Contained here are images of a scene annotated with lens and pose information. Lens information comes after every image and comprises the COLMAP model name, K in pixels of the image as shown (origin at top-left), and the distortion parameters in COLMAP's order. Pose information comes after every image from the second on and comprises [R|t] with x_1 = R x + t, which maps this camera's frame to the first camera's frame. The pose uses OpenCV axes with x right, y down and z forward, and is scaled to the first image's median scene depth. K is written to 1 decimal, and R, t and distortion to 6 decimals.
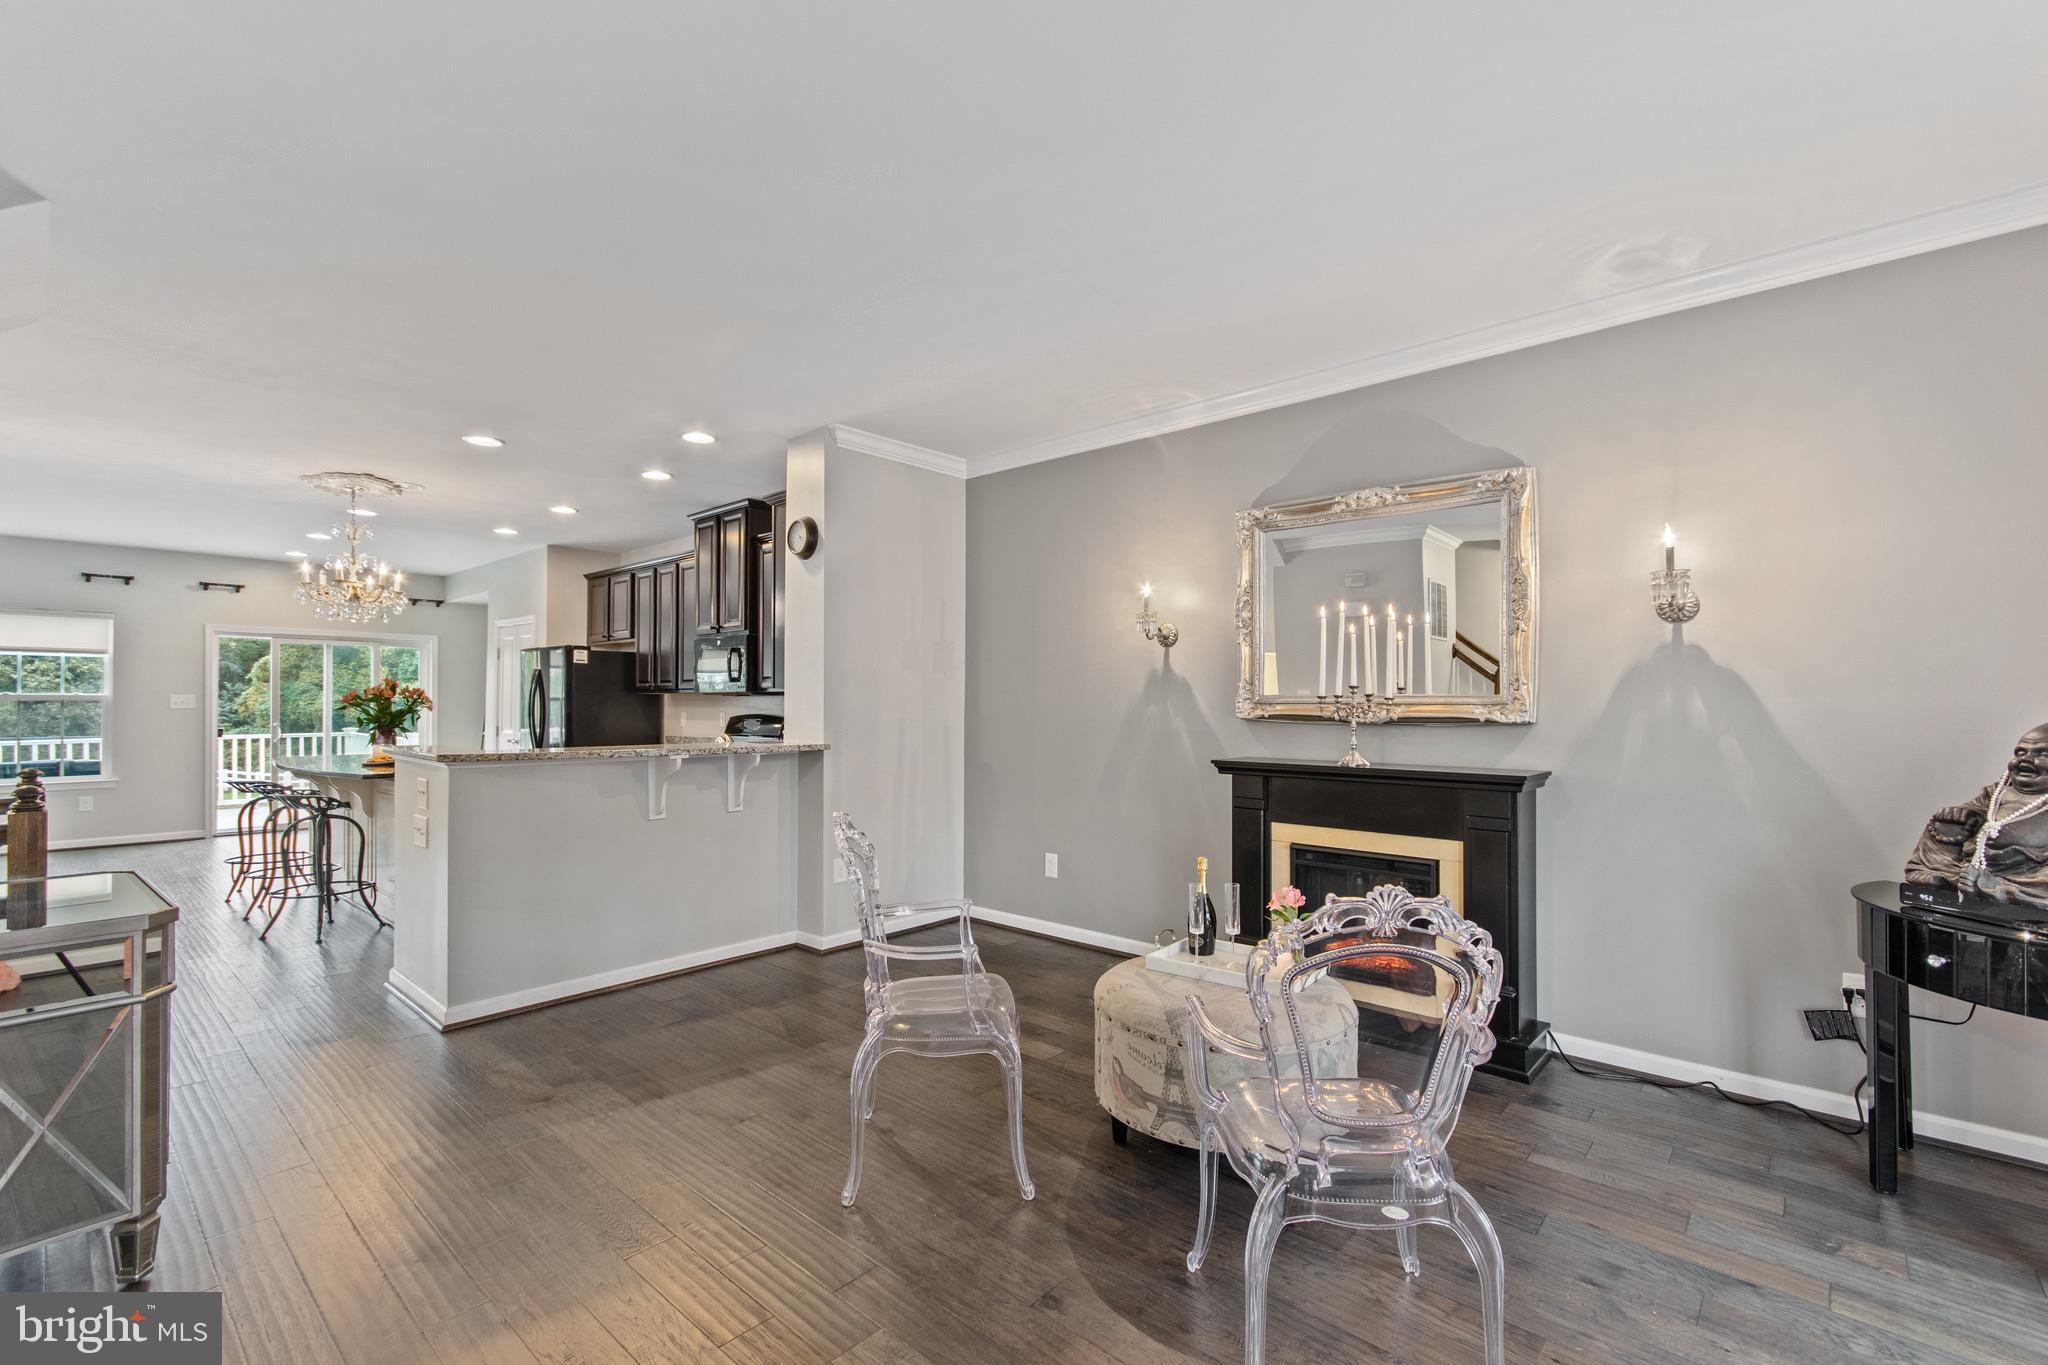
lens RADIAL K [[887.8, 0, 1027.2], [0, 887.8, 691.9], [0, 0, 1]] dist [0.004331, 0.000870]
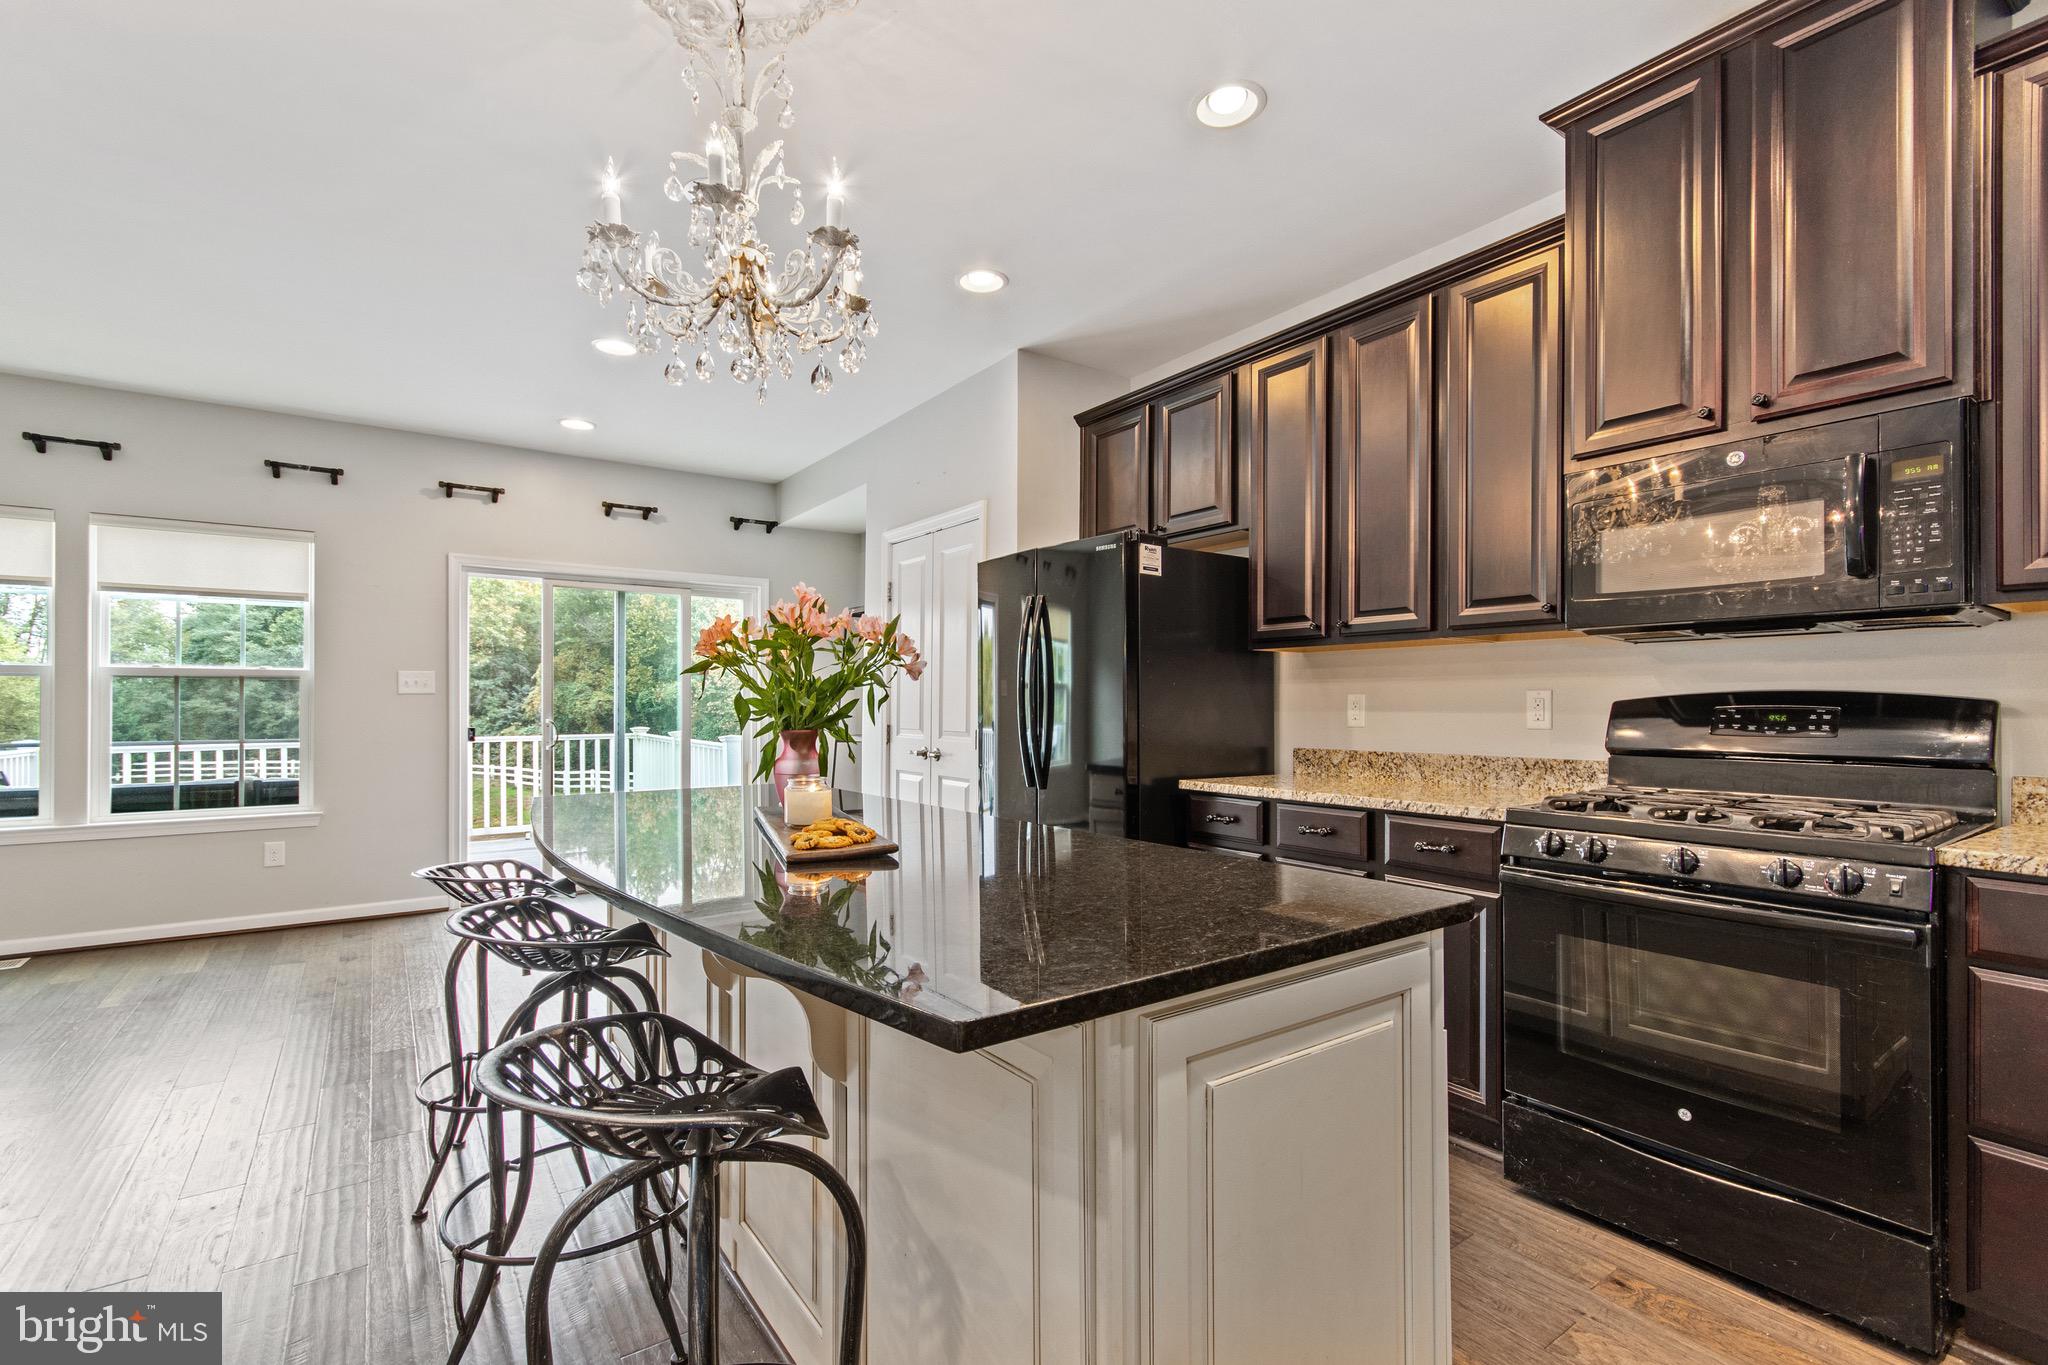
lens RADIAL K [[887.8, 0, 987.5], [0, 887.8, 701.3], [0, 0, 1]] dist [0.004331, 0.000870]
pose [[0.968717, -0.001611, -0.248161, -0.452316], [0.003441, 0.999970, 0.006940, 0.022739], [0.248142, -0.007576, 0.968694, 0.547174]]
